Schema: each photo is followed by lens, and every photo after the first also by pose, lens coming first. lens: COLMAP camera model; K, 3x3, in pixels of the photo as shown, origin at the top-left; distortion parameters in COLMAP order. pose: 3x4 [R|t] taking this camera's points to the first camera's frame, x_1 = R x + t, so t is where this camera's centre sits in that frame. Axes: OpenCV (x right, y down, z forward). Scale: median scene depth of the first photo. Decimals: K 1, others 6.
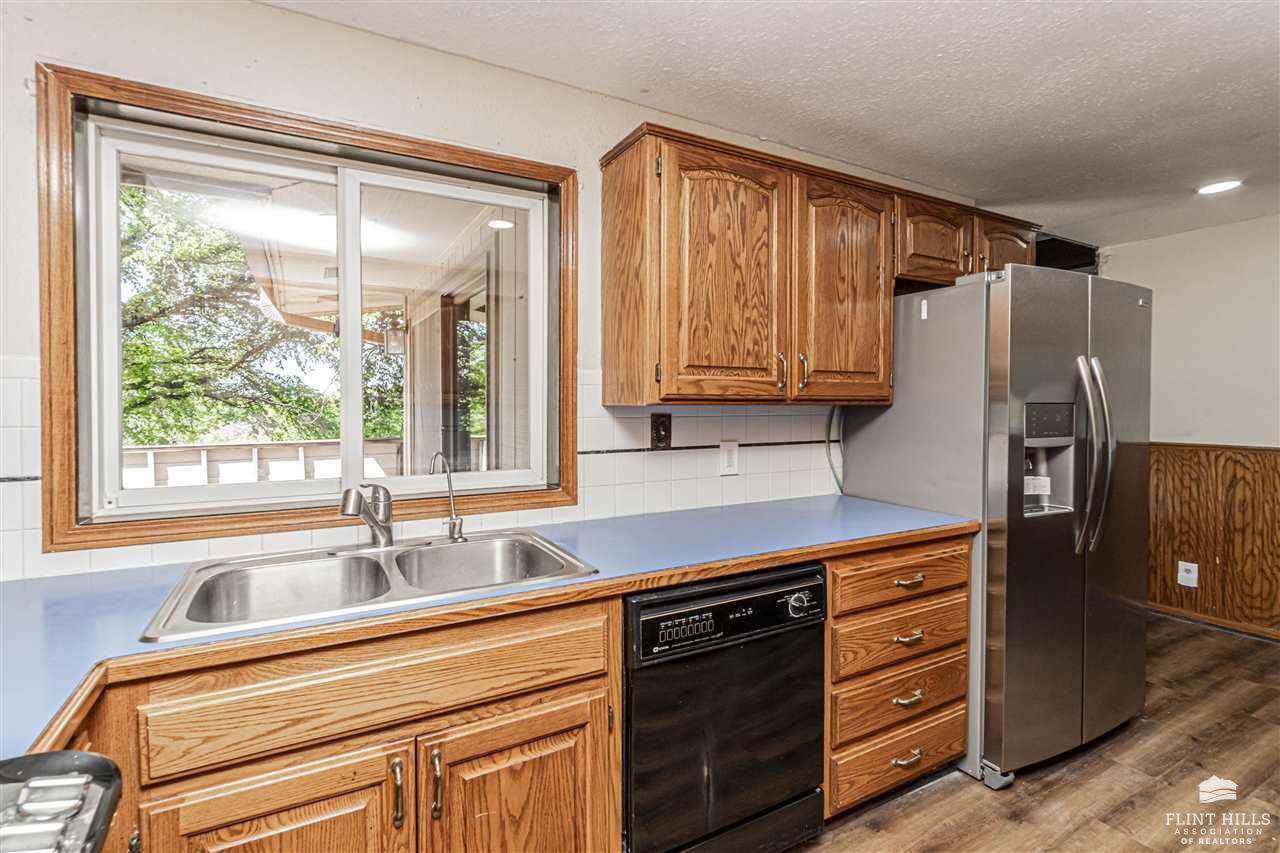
lens RADIAL K [[585.5, 0, 642.6], [0, 585.5, 410.6], [0, 0, 1]] dist [0.000801, -0.000100]
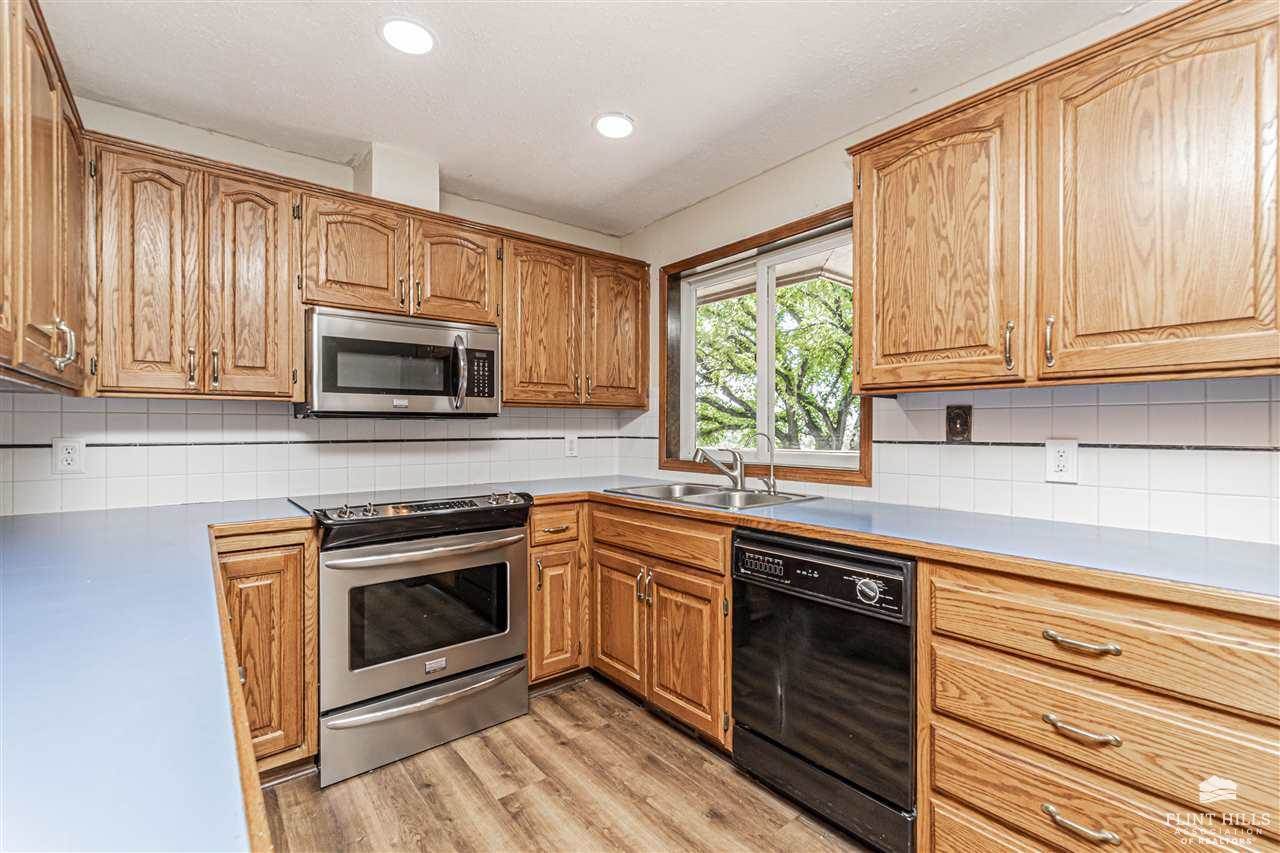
lens RADIAL K [[572.4, 0, 646.7], [0, 572.4, 427.8], [0, 0, 1]] dist [0.000507, 0.000291]
pose [[0.171269, -0.000153, -0.985224, 0.987529], [-0.017489, 0.999842, -0.003195, 0.061102], [0.985069, 0.017778, 0.171239, 0.407702]]
